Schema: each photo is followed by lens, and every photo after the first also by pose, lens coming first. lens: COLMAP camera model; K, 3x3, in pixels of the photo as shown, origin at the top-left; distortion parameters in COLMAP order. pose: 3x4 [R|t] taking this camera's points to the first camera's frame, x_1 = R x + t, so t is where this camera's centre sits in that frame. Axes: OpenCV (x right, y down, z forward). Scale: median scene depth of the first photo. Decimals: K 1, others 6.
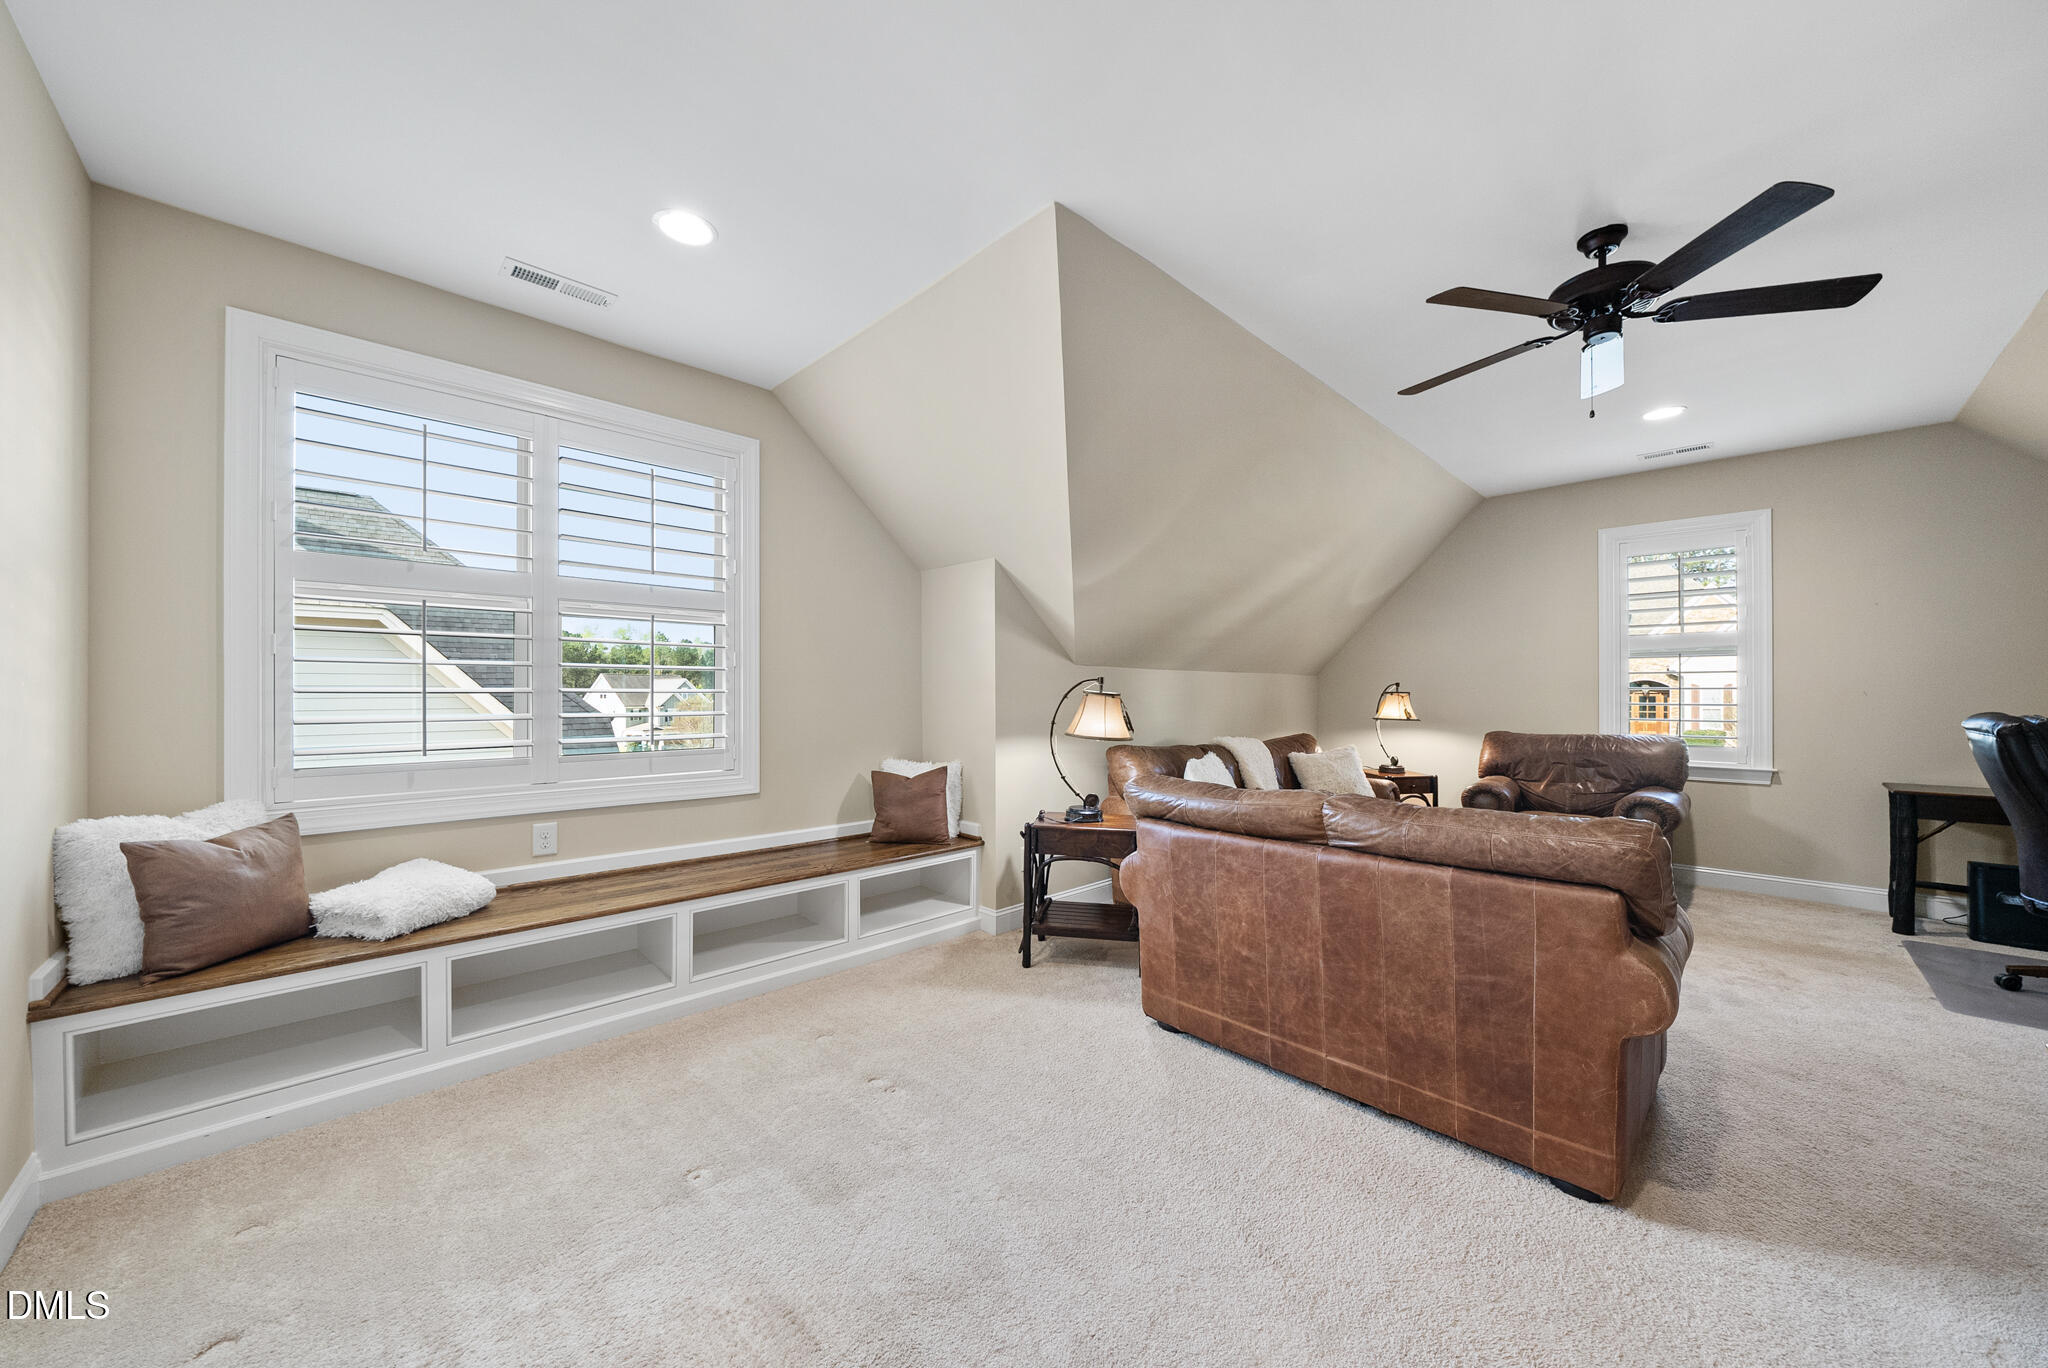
lens RADIAL K [[707.3, 0, 1018.2], [0, 707.3, 693.4], [0, 0, 1]] dist [-0.008016, 0.000462]
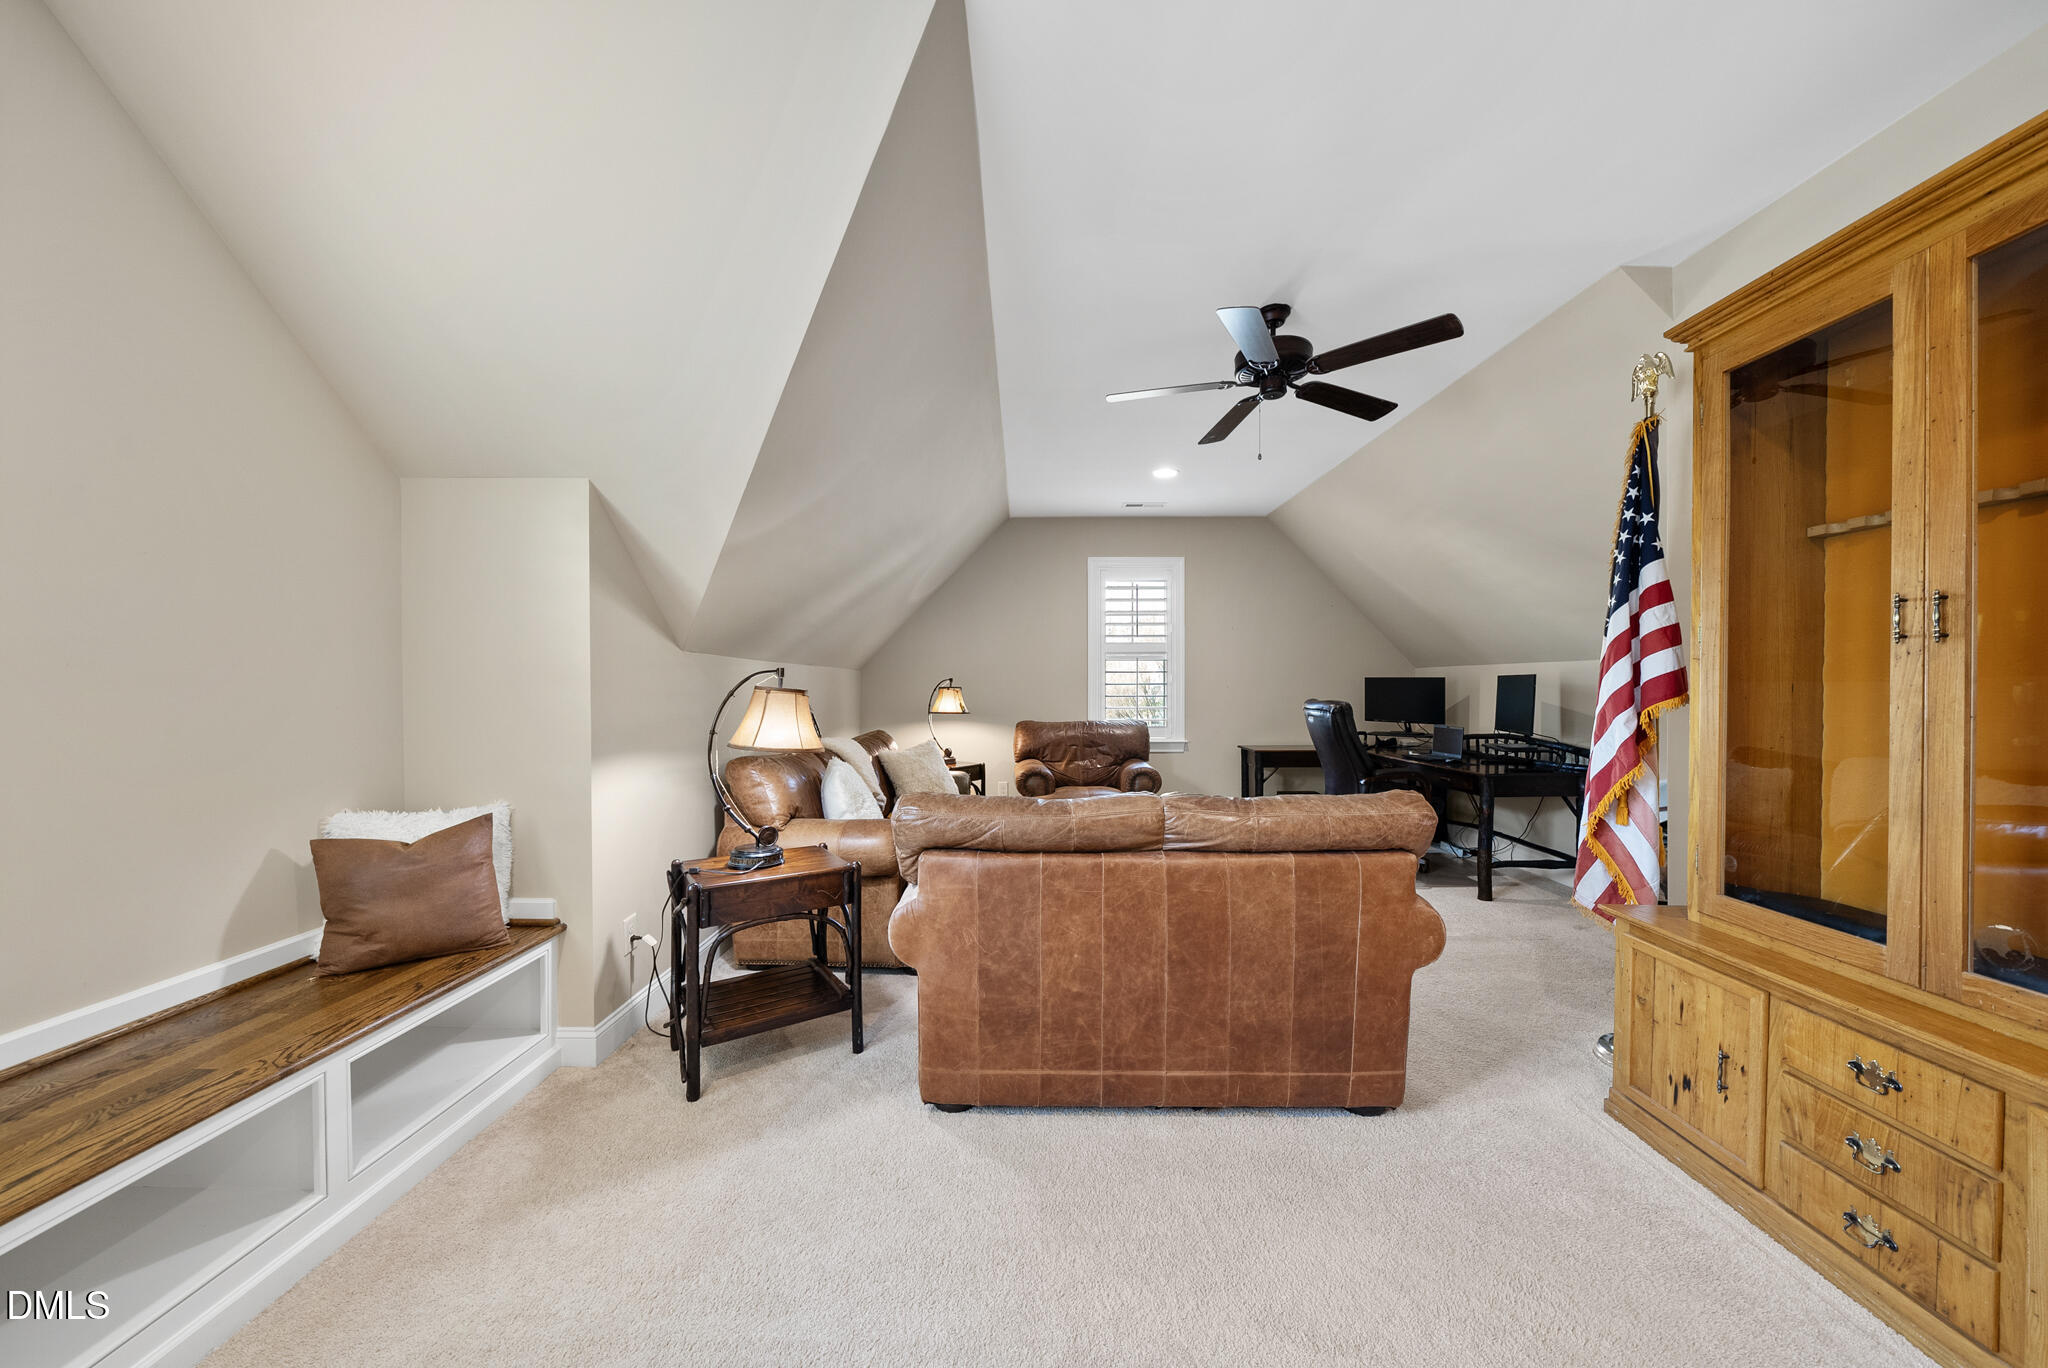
lens RADIAL K [[707.3, 0, 1030.7], [0, 707.3, 691.0], [0, 0, 1]] dist [-0.008016, 0.000462]
pose [[0.705342, -0.006500, 0.708838, -0.229213], [0.004263, 0.999979, 0.004928, -0.001485], [-0.708855, -0.000454, 0.705355, 0.297866]]
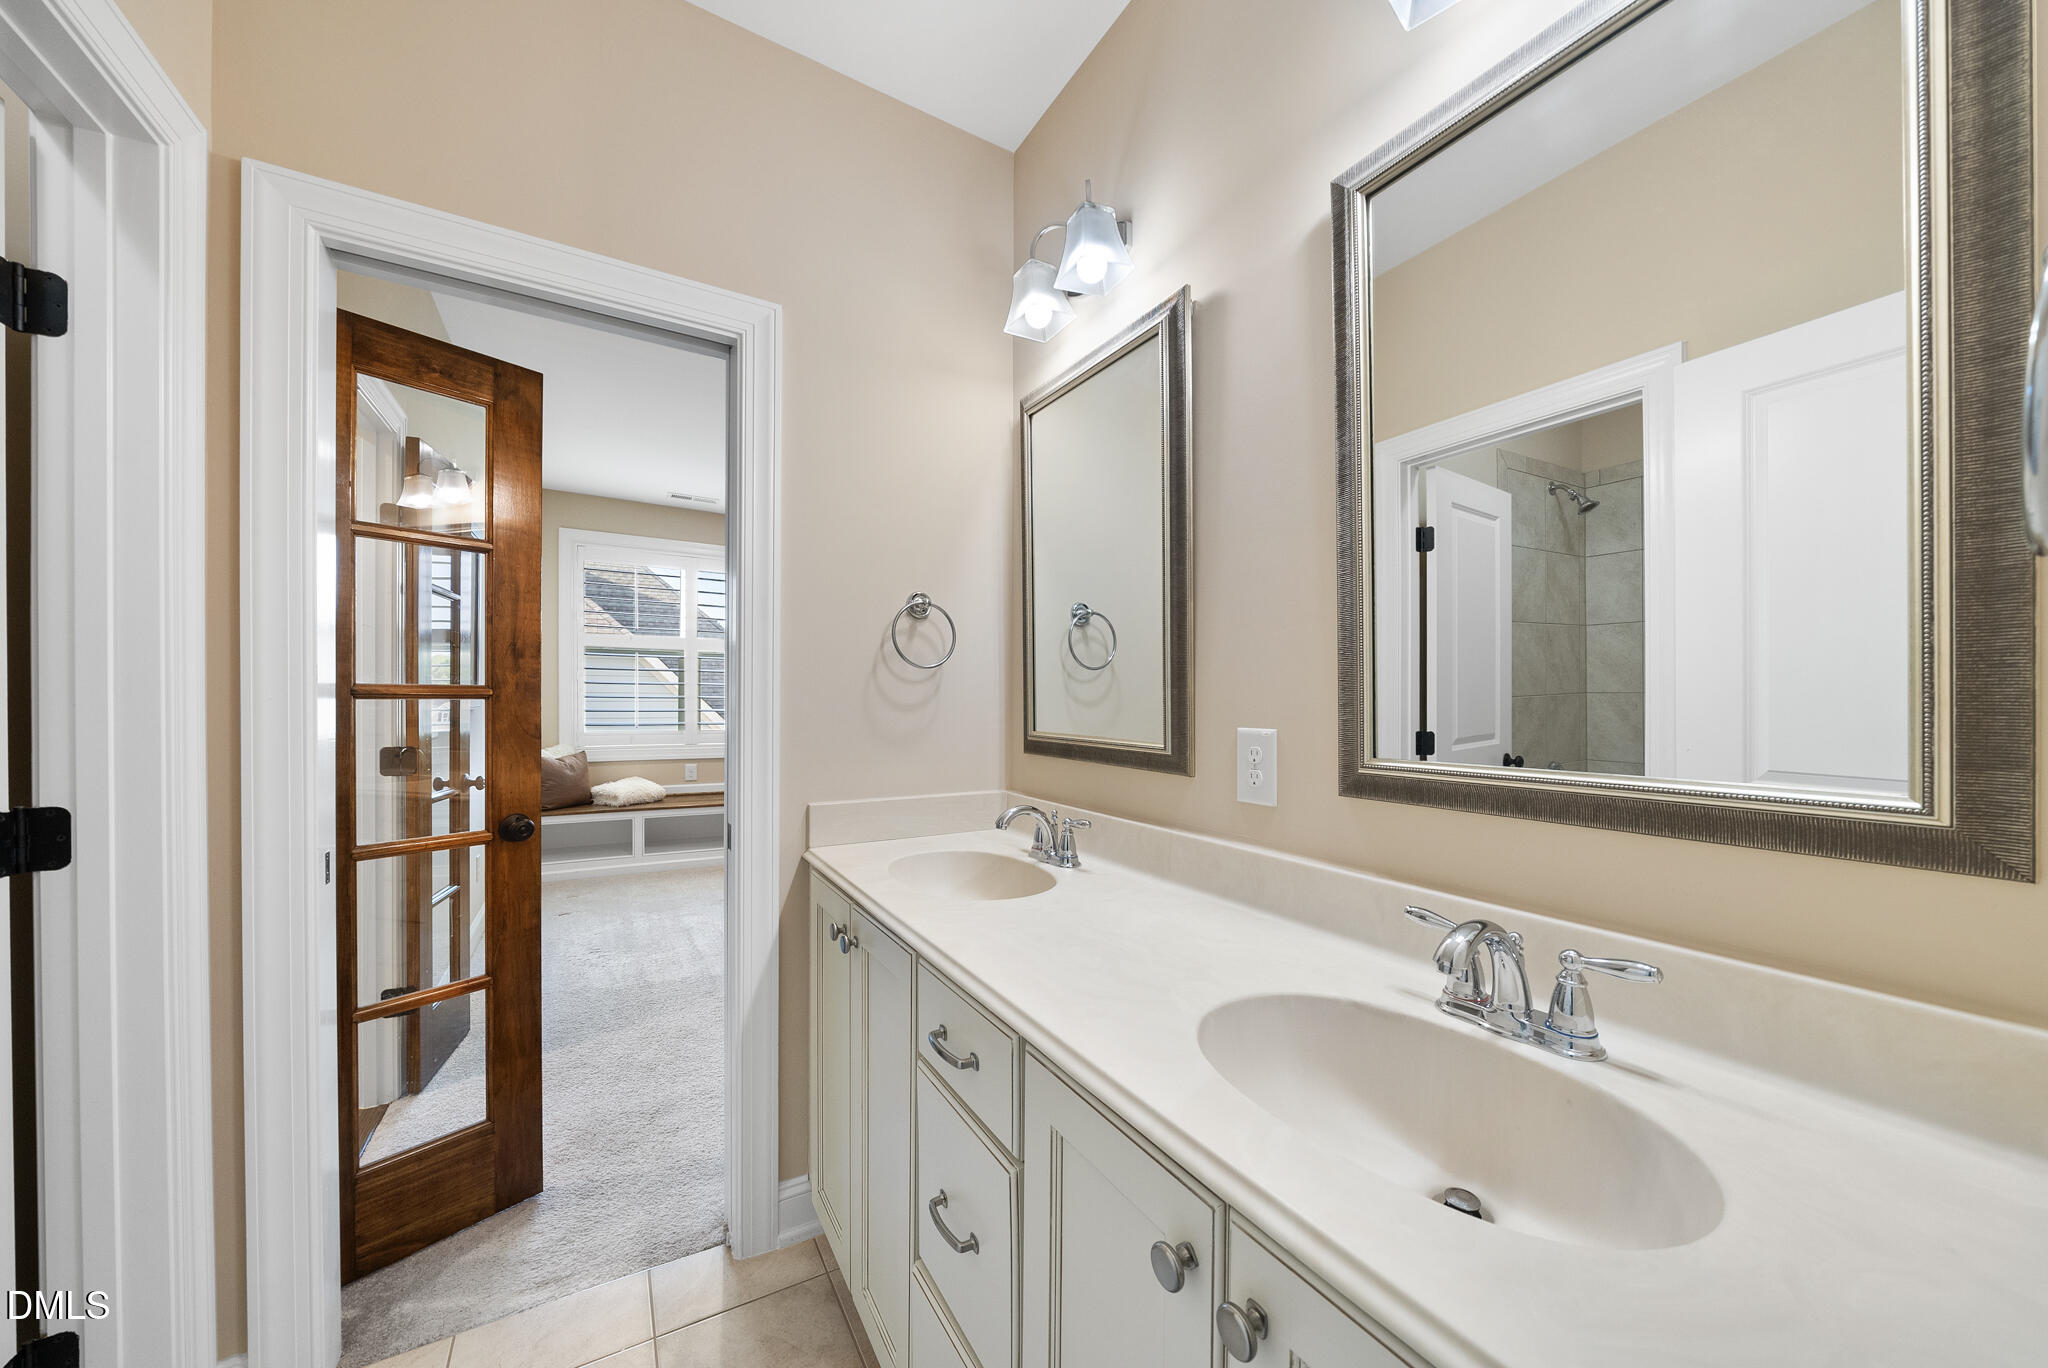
lens RADIAL K [[707.3, 0, 1019.5], [0, 707.3, 694.5], [0, 0, 1]] dist [-0.008016, 0.000462]
pose [[0.970647, 0.001187, -0.240507, 0.588590], [-0.003617, 0.999947, -0.009660, 0.008596], [0.240483, 0.010247, 0.970599, -0.588581]]
